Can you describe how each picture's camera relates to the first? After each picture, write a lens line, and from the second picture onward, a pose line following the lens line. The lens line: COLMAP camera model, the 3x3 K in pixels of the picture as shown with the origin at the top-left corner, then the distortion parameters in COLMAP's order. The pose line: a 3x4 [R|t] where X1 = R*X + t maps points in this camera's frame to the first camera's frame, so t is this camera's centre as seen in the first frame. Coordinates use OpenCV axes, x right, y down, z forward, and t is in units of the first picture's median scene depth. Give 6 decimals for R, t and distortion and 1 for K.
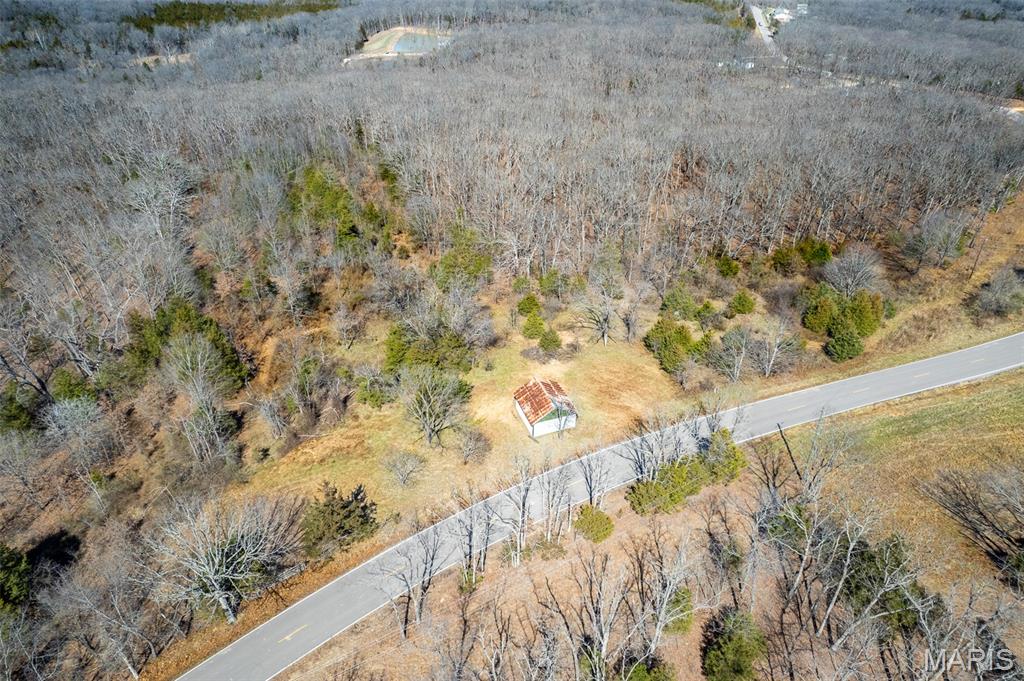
lens RADIAL K [[653.8, 0, 507.7], [0, 653.8, 338.2], [0, 0, 1]] dist [-0.073119, 0.066828]
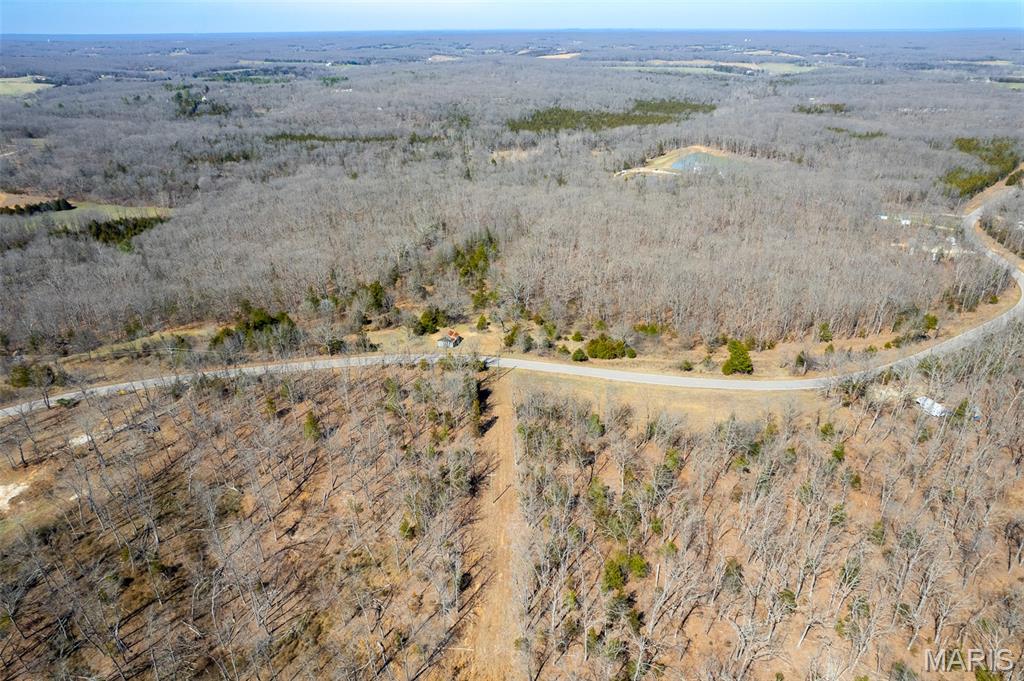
lens RADIAL K [[653.8, 0, 512.4], [0, 653.8, 344.1], [0, 0, 1]] dist [-0.073119, 0.066828]
pose [[0.840360, 0.240851, -0.485578, 1.393612], [-0.289948, 0.956653, -0.027288, 0.103697], [0.457957, 0.163724, 0.873767, -1.118286]]
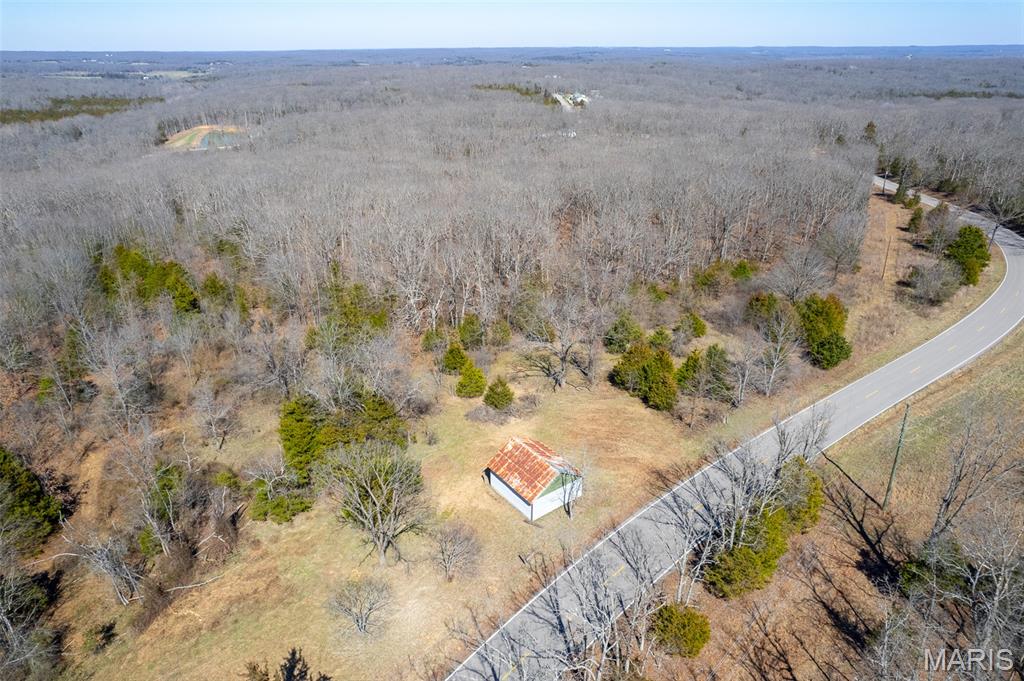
lens RADIAL K [[653.8, 0, 507.4], [0, 653.8, 341.3], [0, 0, 1]] dist [-0.073119, 0.066828]
pose [[0.959028, -0.121352, 0.256006, -0.114876], [0.155416, 0.980865, -0.117257, 0.032996], [-0.236878, 0.152240, 0.959537, 0.251116]]
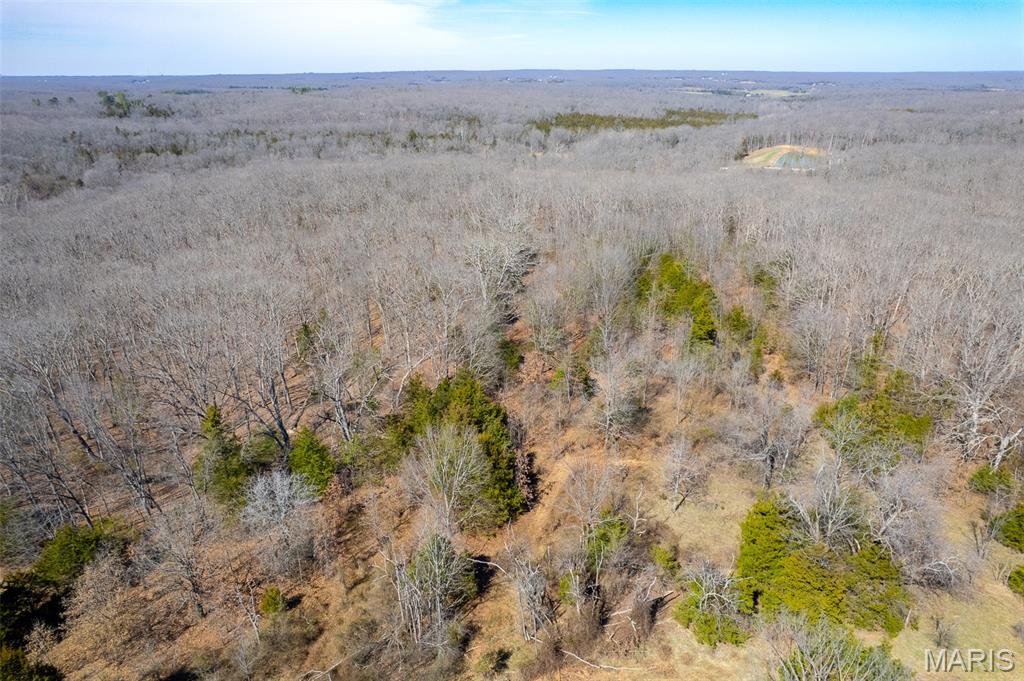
lens RADIAL K [[653.8, 0, 506.8], [0, 653.8, 335.1], [0, 0, 1]] dist [-0.073119, 0.066828]
pose [[0.861136, 0.192035, -0.470710, -0.124824], [-0.270985, 0.956795, -0.105410, -0.035368], [0.430130, 0.218327, 0.875969, 0.348735]]
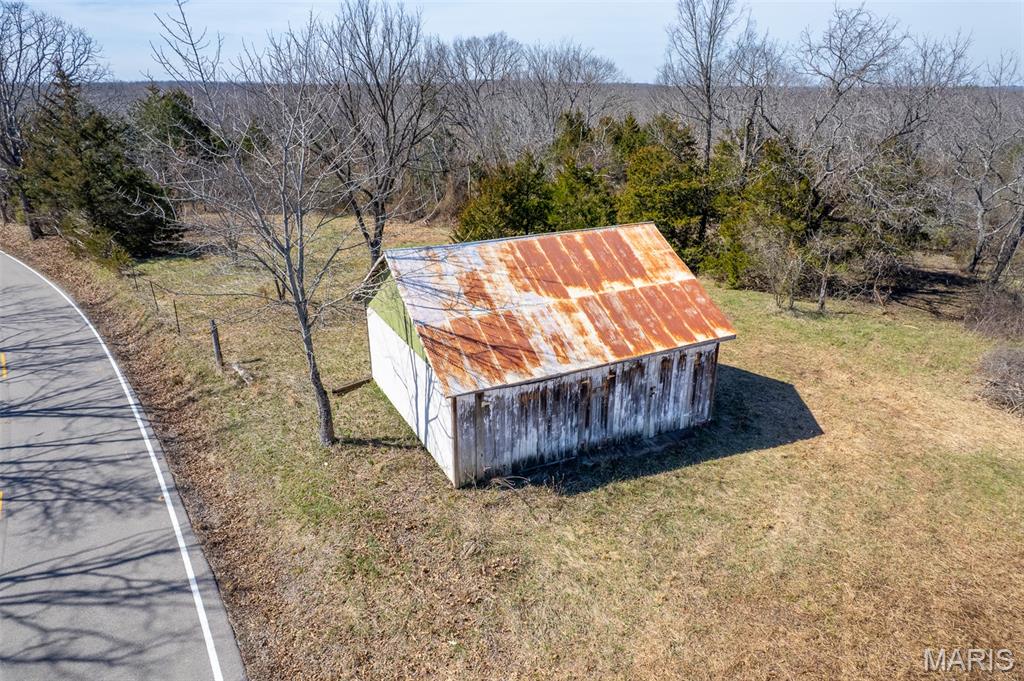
lens RADIAL K [[653.8, 0, 513.0], [0, 653.8, 333.7], [0, 0, 1]] dist [-0.073119, 0.066828]
pose [[0.130154, 0.344864, -0.929585, 0.193736], [-0.531791, 0.815576, 0.228111, 0.052909], [0.836814, 0.464655, 0.289546, 0.784685]]
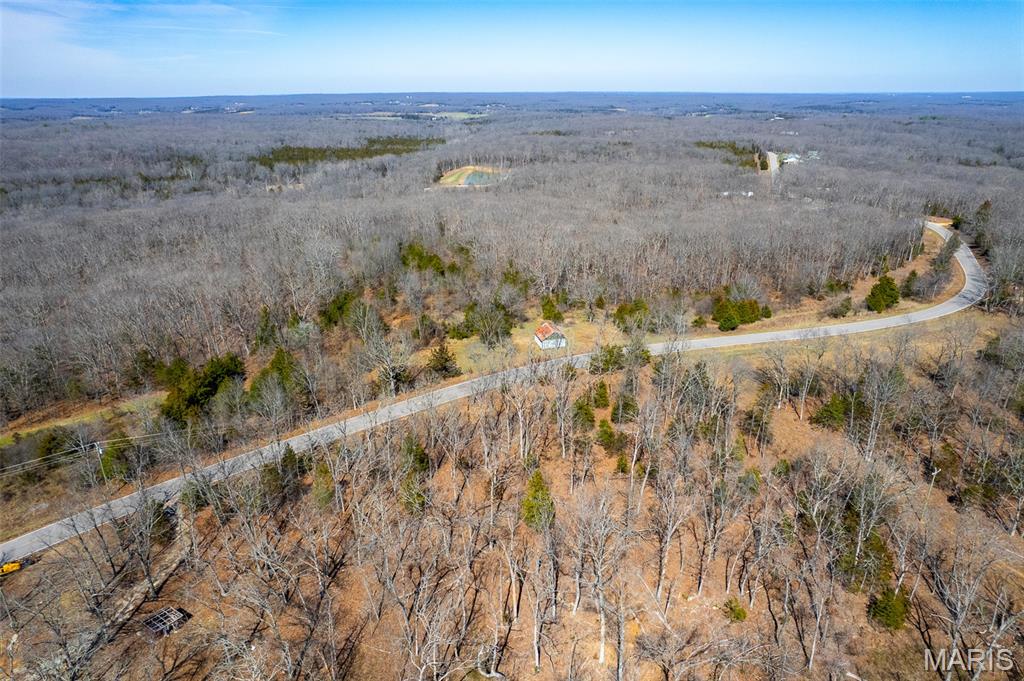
lens RADIAL K [[653.8, 0, 508.0], [0, 653.8, 345.3], [0, 0, 1]] dist [-0.073119, 0.066828]
pose [[0.996259, 0.028980, -0.081411, 0.075834], [-0.043802, 0.981450, -0.186646, 0.405690], [0.074492, 0.189513, 0.979048, -0.705974]]
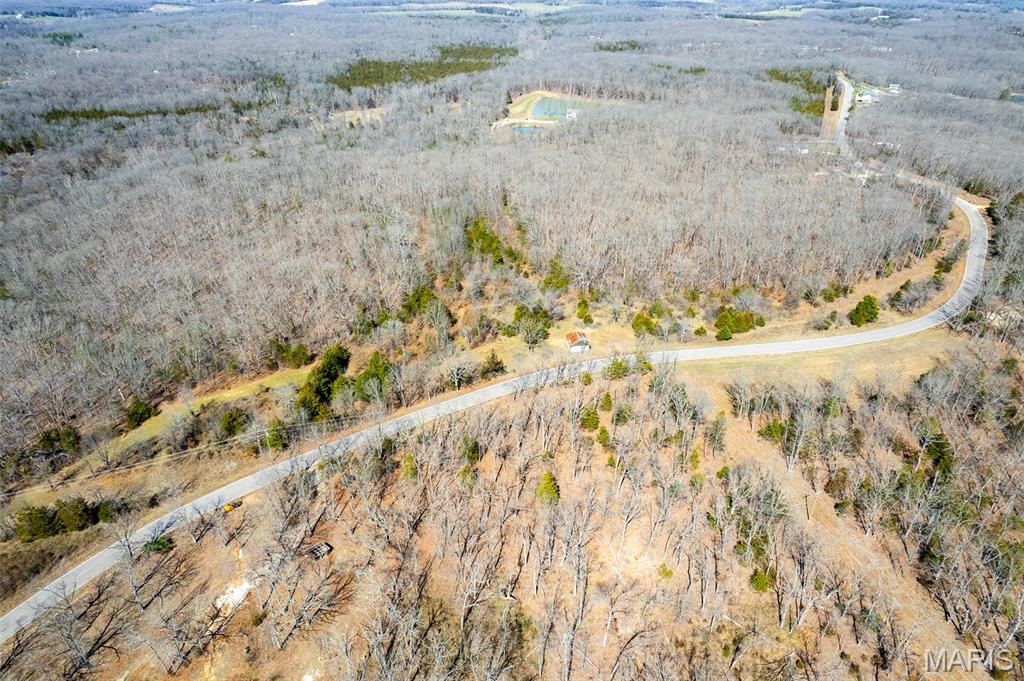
lens RADIAL K [[653.8, 0, 508.8], [0, 653.8, 343.1], [0, 0, 1]] dist [-0.073119, 0.066828]
pose [[0.980883, 0.097916, -0.168172, 0.180624], [-0.103439, 0.994337, -0.024379, 0.163224], [0.164832, 0.041309, 0.985456, -1.204671]]
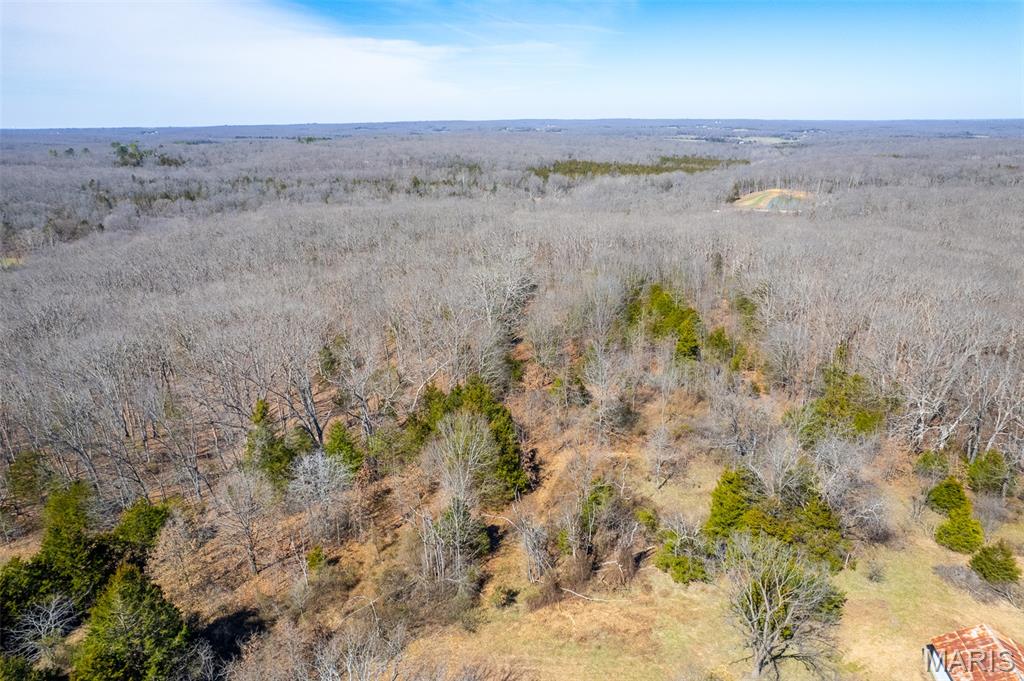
lens RADIAL K [[653.8, 0, 507.3], [0, 653.8, 335.2], [0, 0, 1]] dist [-0.073119, 0.066828]
pose [[0.862411, 0.154523, -0.482048, -0.067847], [-0.265454, 0.948884, -0.170743, 0.023195], [0.431024, 0.275212, 0.859347, 0.256905]]
